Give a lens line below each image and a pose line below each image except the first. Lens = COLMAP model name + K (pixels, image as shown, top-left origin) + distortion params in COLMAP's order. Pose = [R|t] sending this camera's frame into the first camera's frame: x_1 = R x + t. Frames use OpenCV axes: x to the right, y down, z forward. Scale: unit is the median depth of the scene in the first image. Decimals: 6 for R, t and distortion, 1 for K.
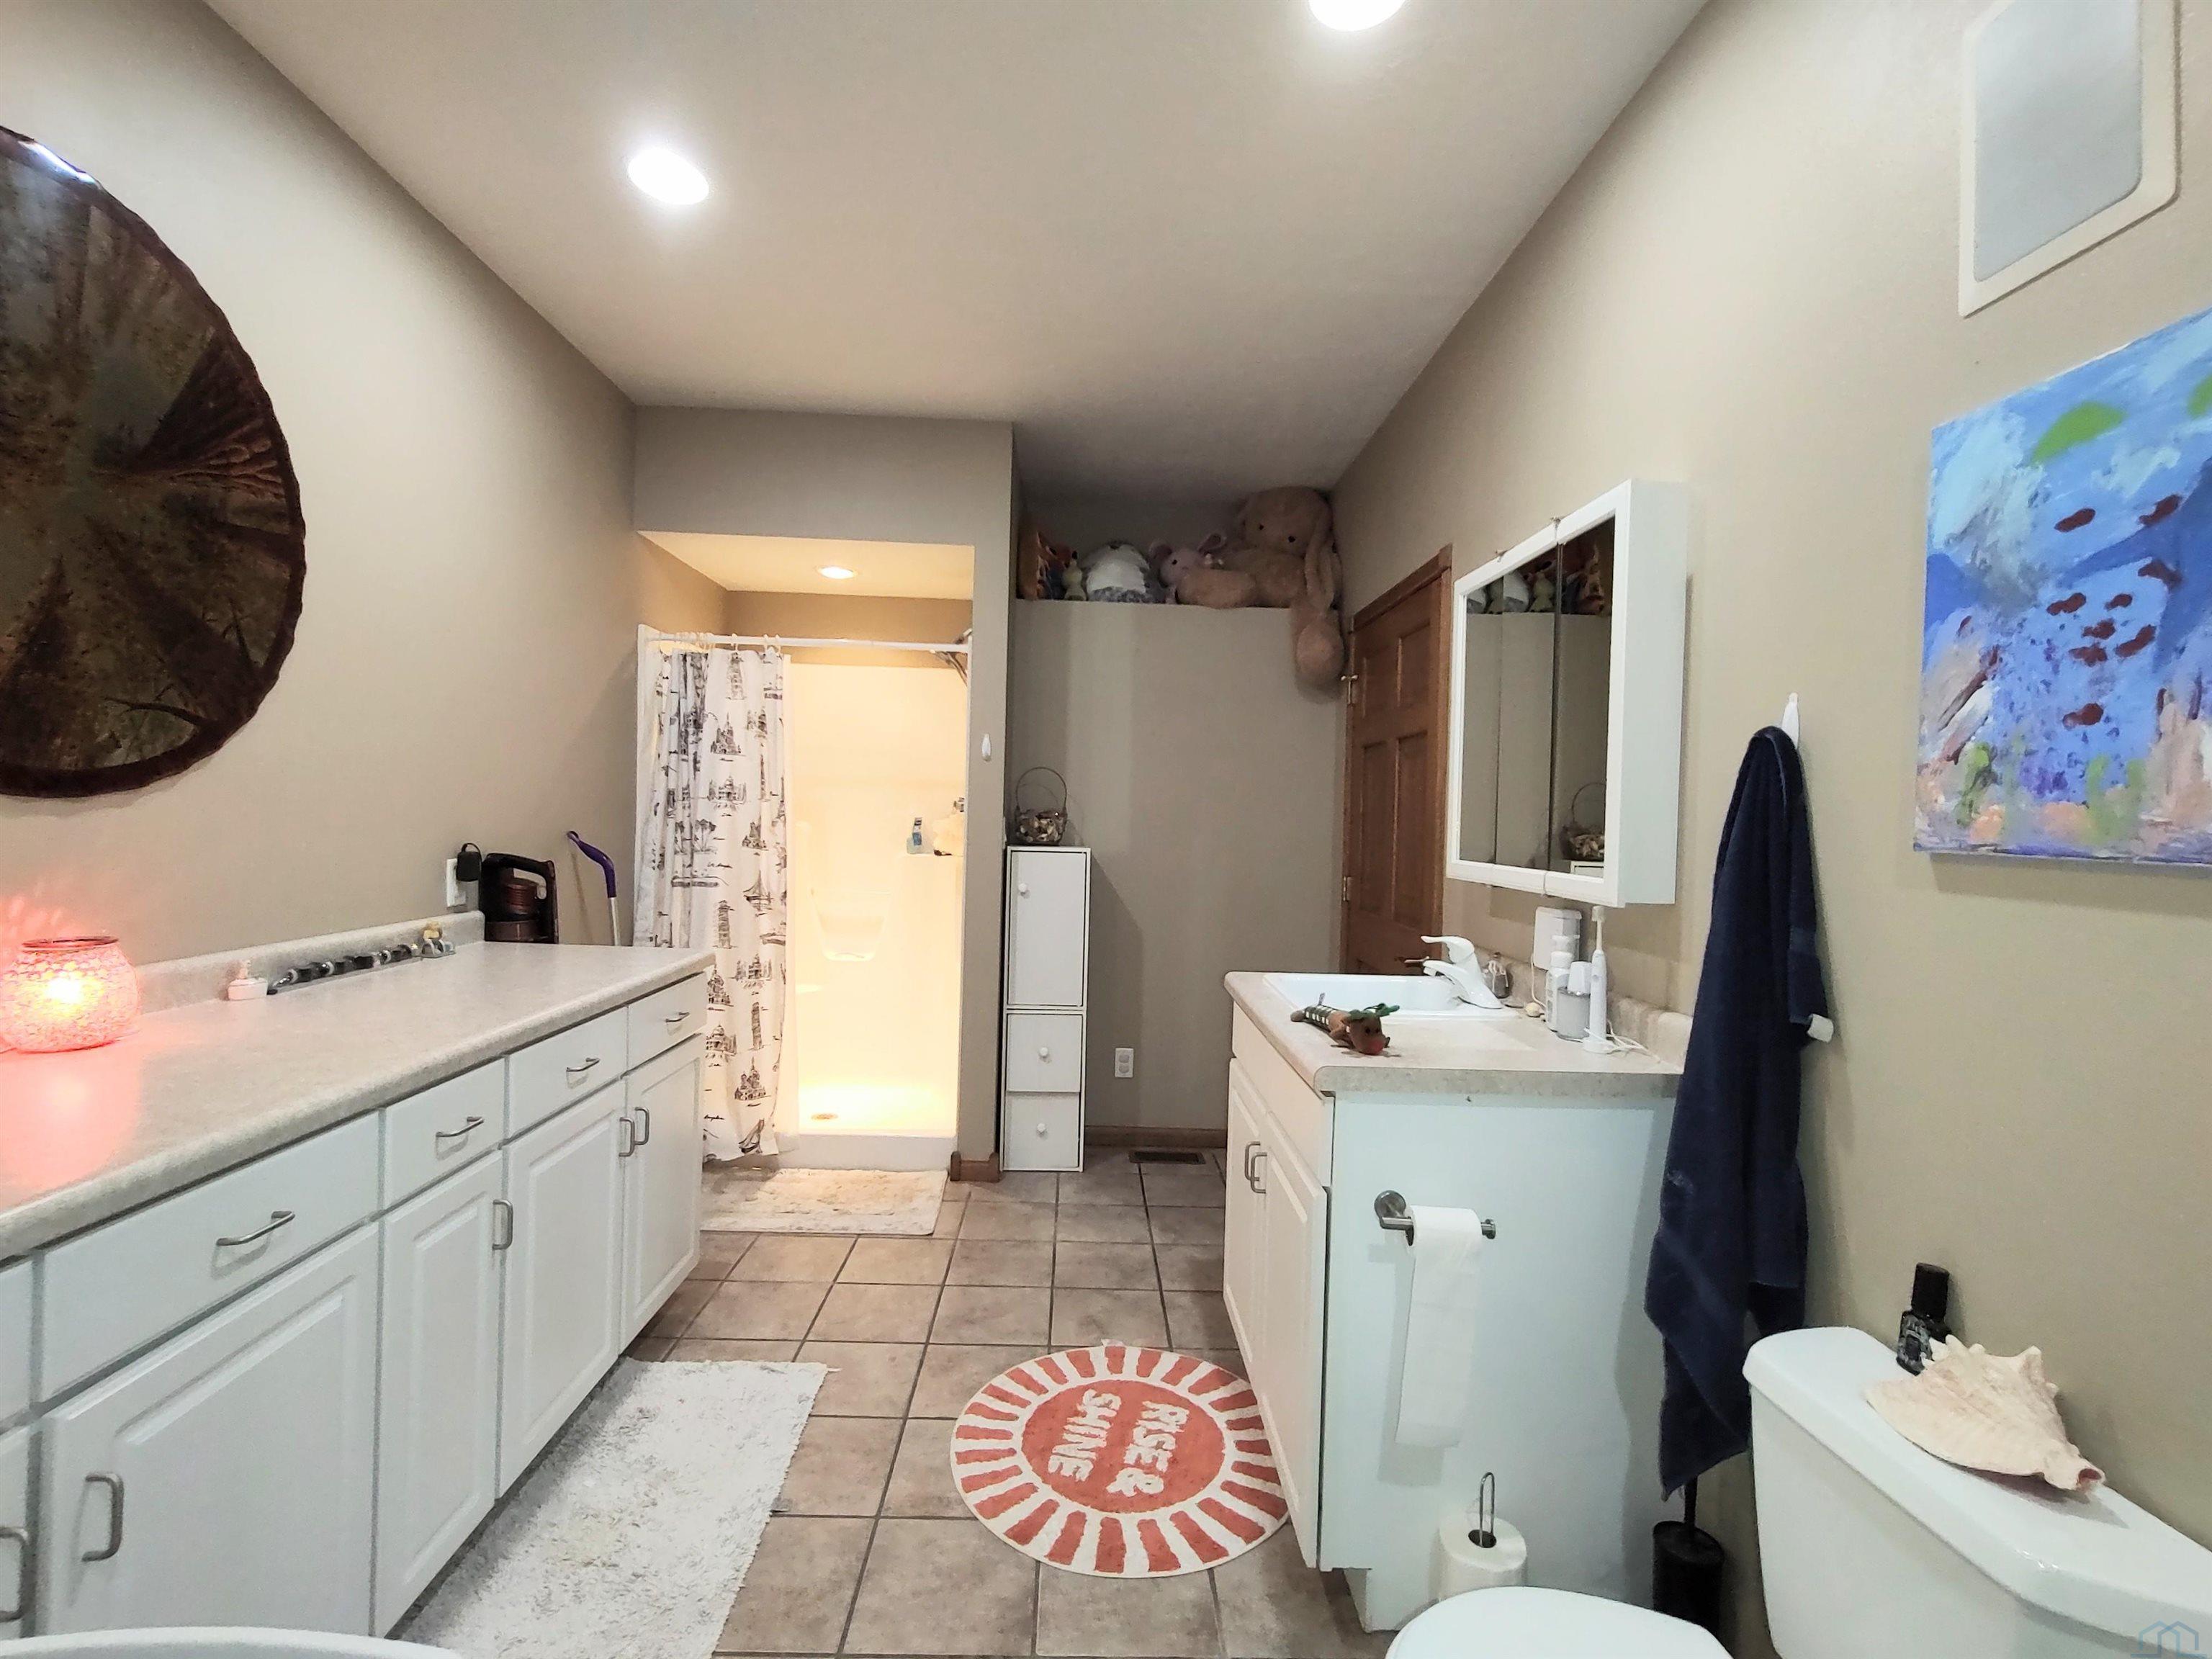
lens RADIAL K [[991.4, 0, 1101.5], [0, 991.4, 823.0], [0, 0, 1]] dist [-0.003092, -0.001497]
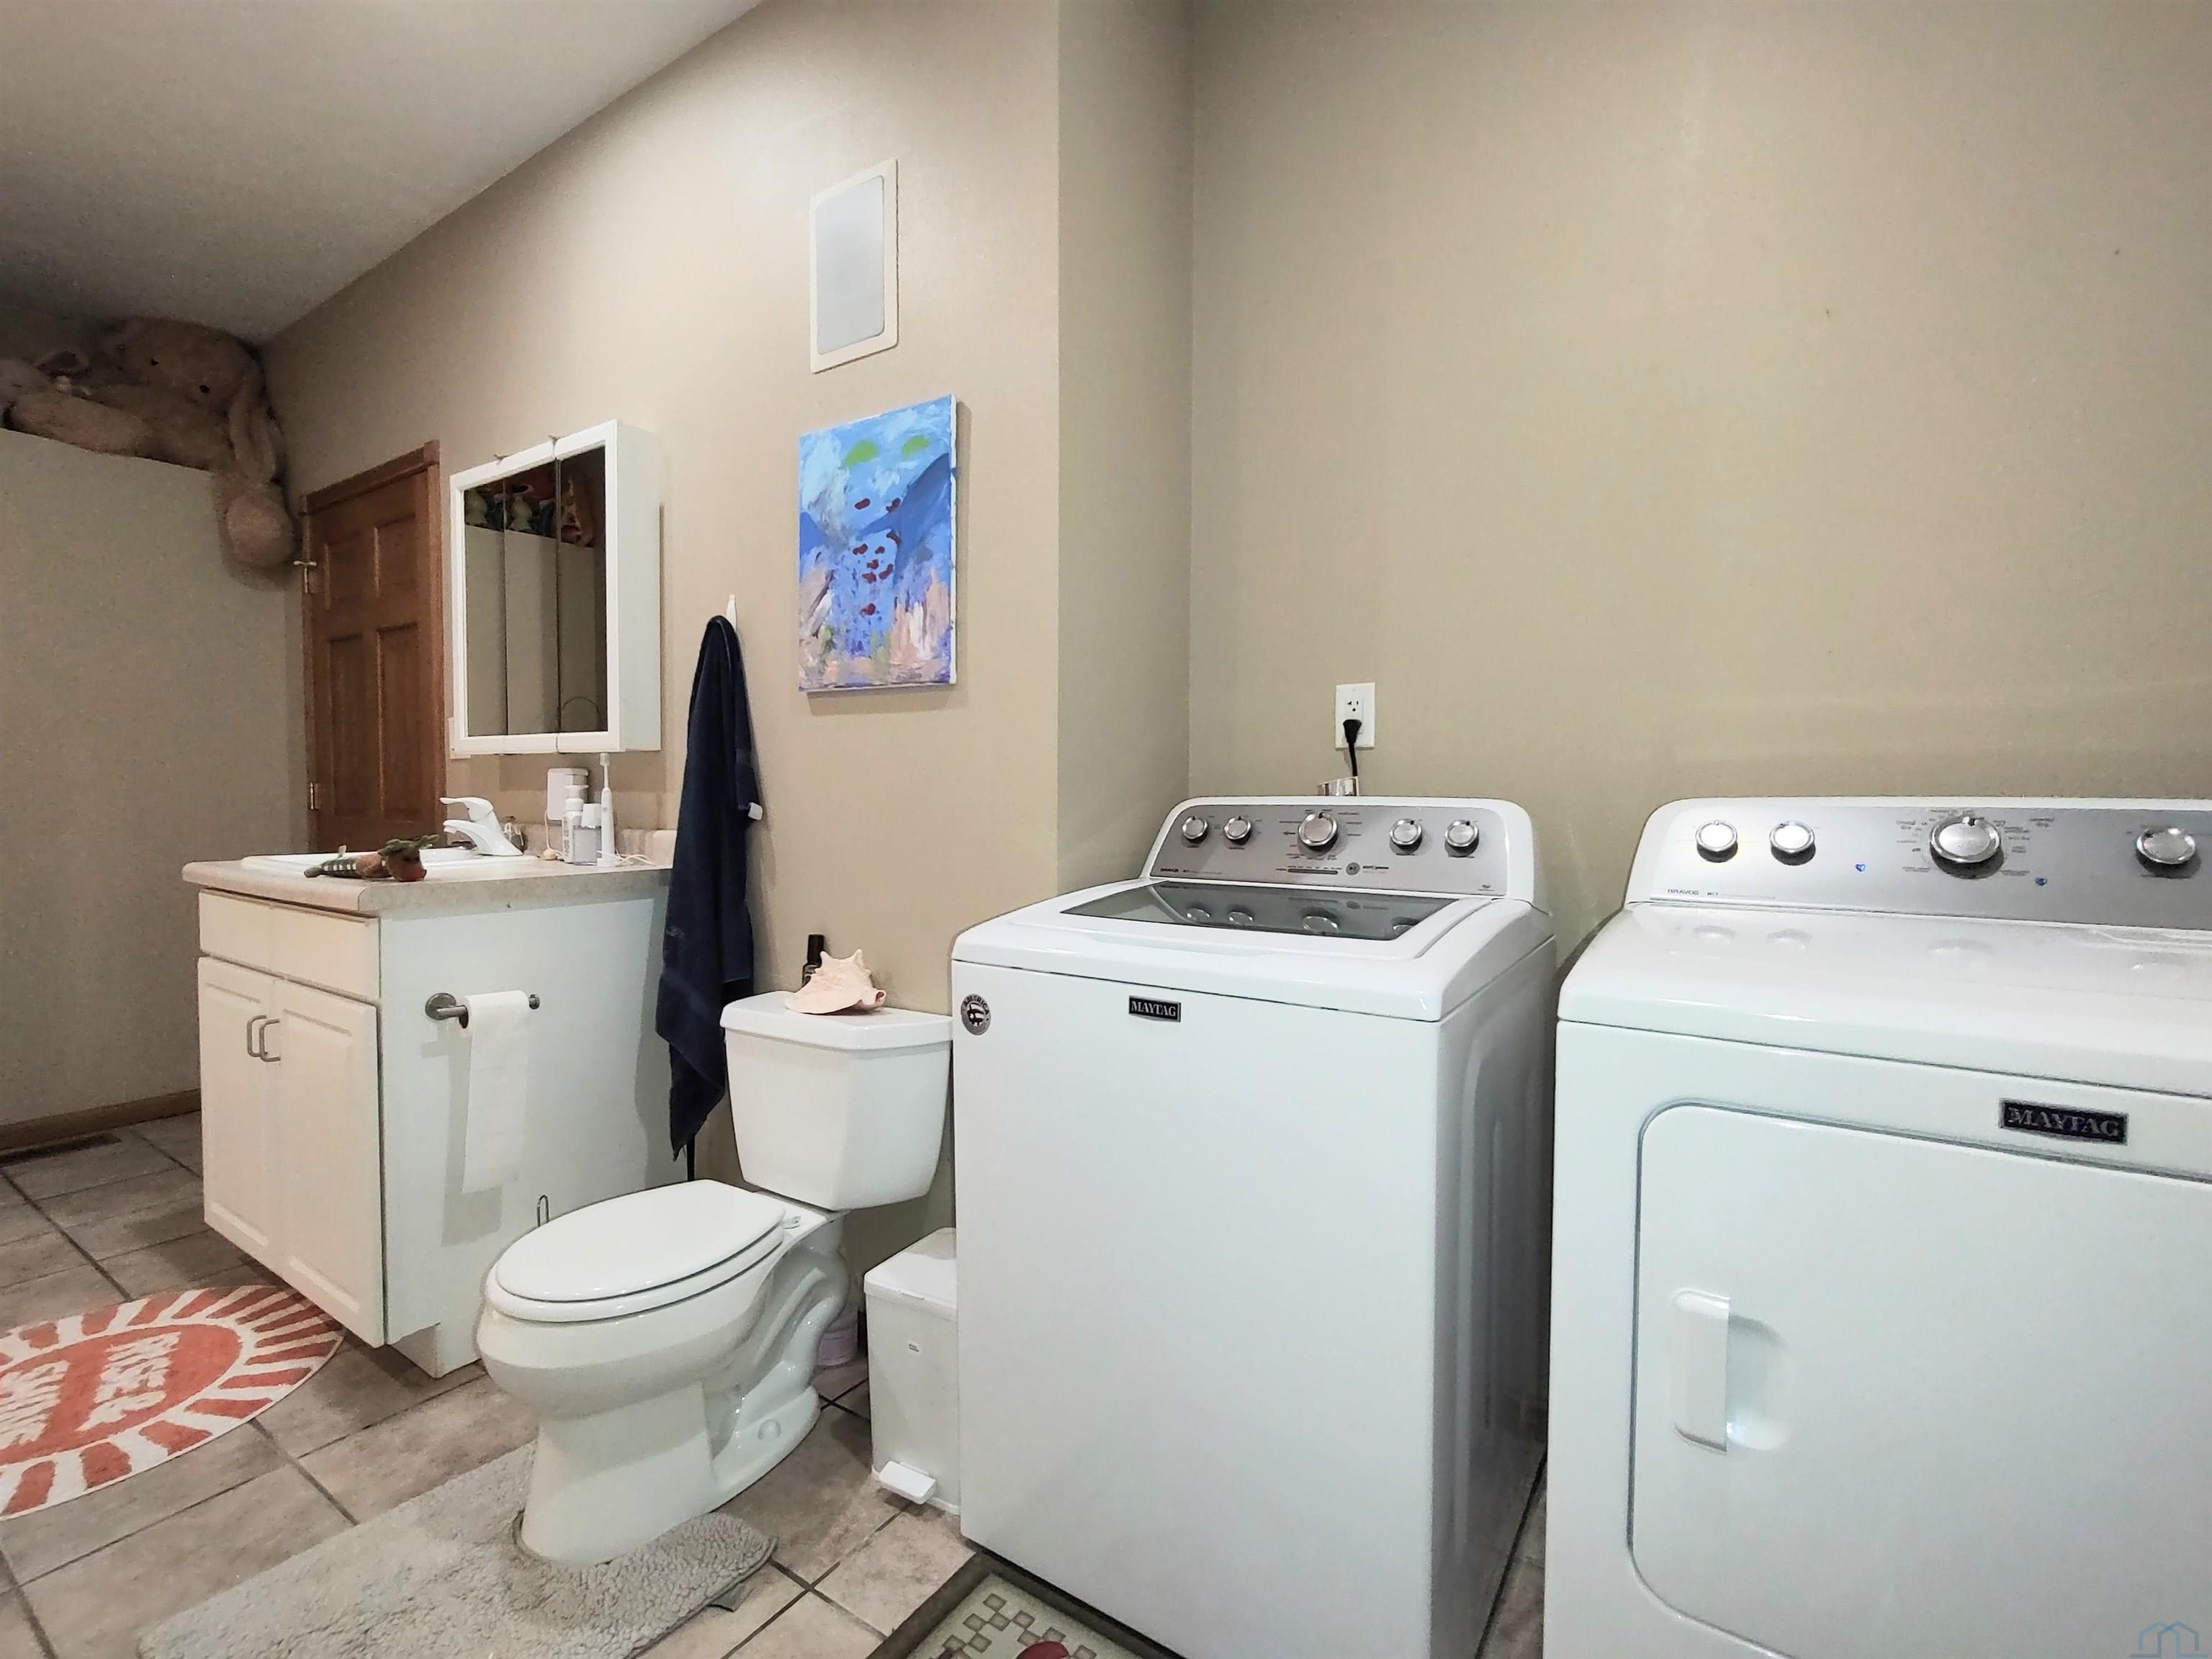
lens RADIAL K [[999.5, 0, 1106.0], [0, 999.5, 829.5], [0, 0, 1]] dist [-0.008939, 0.006319]
pose [[0.571646, -0.055009, 0.818654, -0.200658], [0.018256, 0.998356, 0.054337, 0.132200], [-0.820297, -0.016116, 0.571711, -0.287364]]
